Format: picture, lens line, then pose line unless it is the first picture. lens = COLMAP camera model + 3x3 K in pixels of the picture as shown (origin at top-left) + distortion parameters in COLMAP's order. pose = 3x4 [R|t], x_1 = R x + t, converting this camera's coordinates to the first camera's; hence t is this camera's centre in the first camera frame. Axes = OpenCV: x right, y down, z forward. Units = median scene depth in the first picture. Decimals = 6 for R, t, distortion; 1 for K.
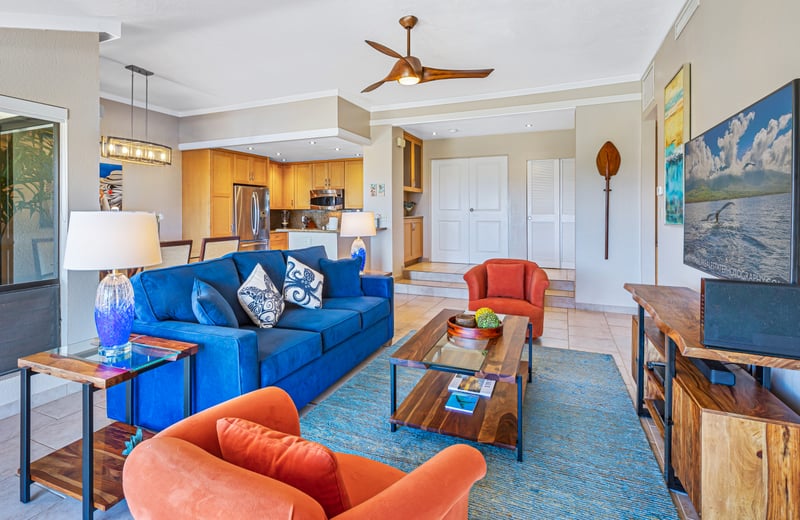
lens RADIAL K [[404.0, 0, 358.2], [0, 404.0, 211.9], [0, 0, 1]] dist [-0.000070, 0.000017]
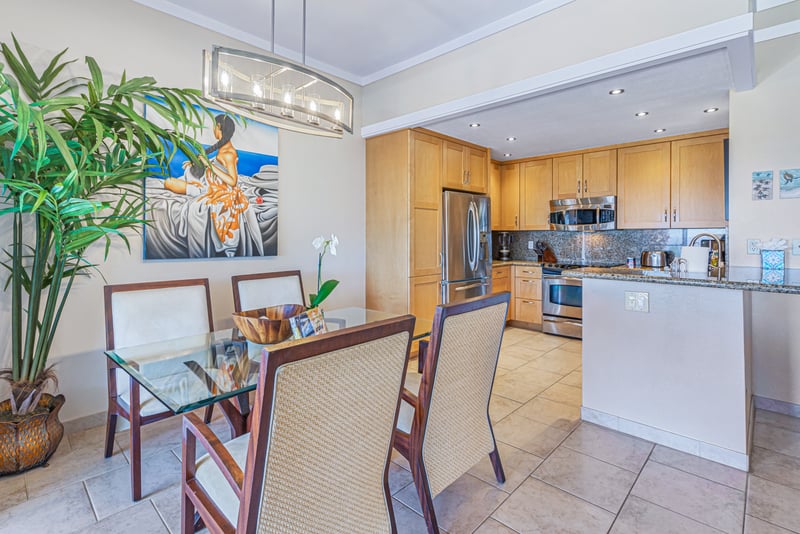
lens RADIAL K [[379.9, 0, 383.1], [0, 379.9, 243.2], [0, 0, 1]] dist [0.003862, 0.000654]
pose [[0.942238, 0.008862, -0.334828, -0.196543], [-0.001770, 0.999768, 0.021481, 0.001668], [0.334940, -0.019647, 0.942034, 0.413911]]
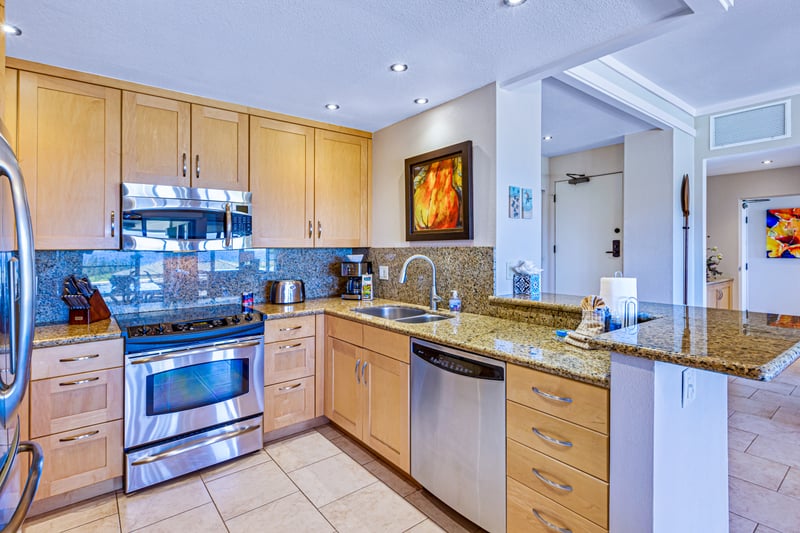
lens RADIAL K [[402.5, 0, 408.9], [0, 402.5, 240.7], [0, 0, 1]] dist [0.000199, 0.000118]
pose [[0.434031, 0.017167, 0.900734, -0.337094], [0.007473, 0.999715, -0.022655, -0.006321], [-0.900867, 0.016564, 0.433779, 0.832905]]
